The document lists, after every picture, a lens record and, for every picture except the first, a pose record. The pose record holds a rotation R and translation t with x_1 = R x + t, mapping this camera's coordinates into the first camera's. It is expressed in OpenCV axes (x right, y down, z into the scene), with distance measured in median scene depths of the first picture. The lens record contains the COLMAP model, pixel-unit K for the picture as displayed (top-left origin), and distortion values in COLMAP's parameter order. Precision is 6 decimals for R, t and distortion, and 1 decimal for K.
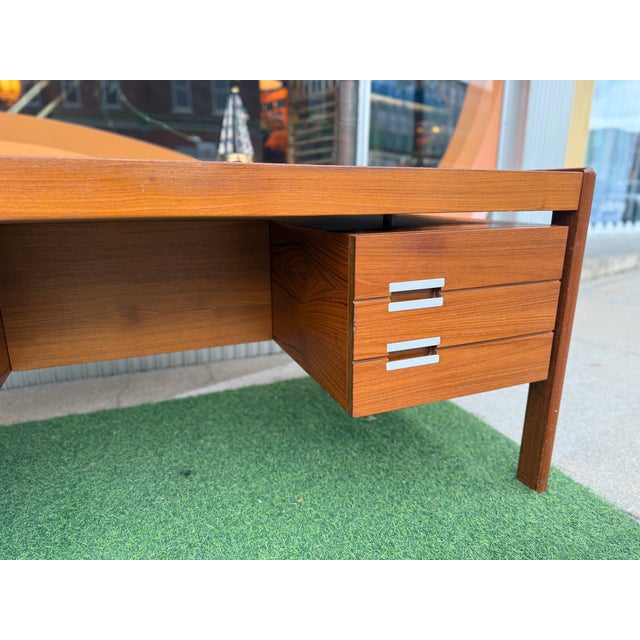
lens RADIAL K [[459.1, 0, 326.9], [0, 459.1, 320.7], [0, 0, 1]] dist [0.033316, -0.056428]
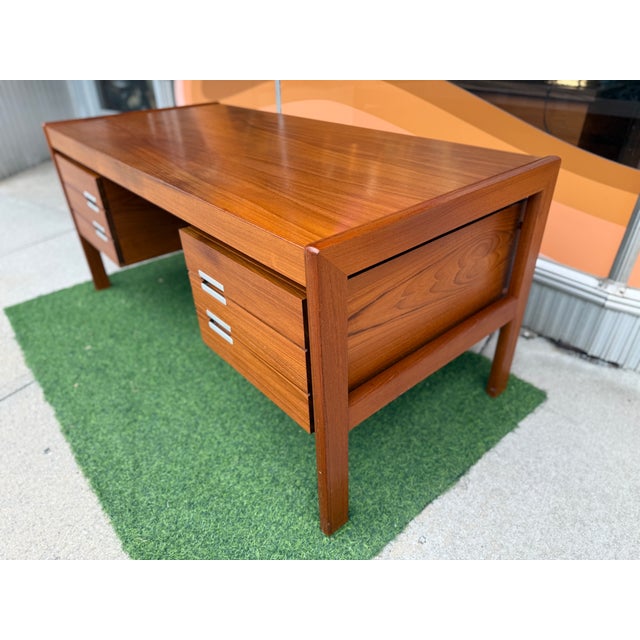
lens RADIAL K [[455.2, 0, 320.0], [0, 455.2, 320.0], [0, 0, 1]] dist [0.068798, -0.101255]
pose [[0.295786, 0.498763, -0.814706, 1.263225], [-0.223897, 0.865309, 0.448454, -0.567432], [0.928645, 0.049763, 0.367618, 0.726491]]
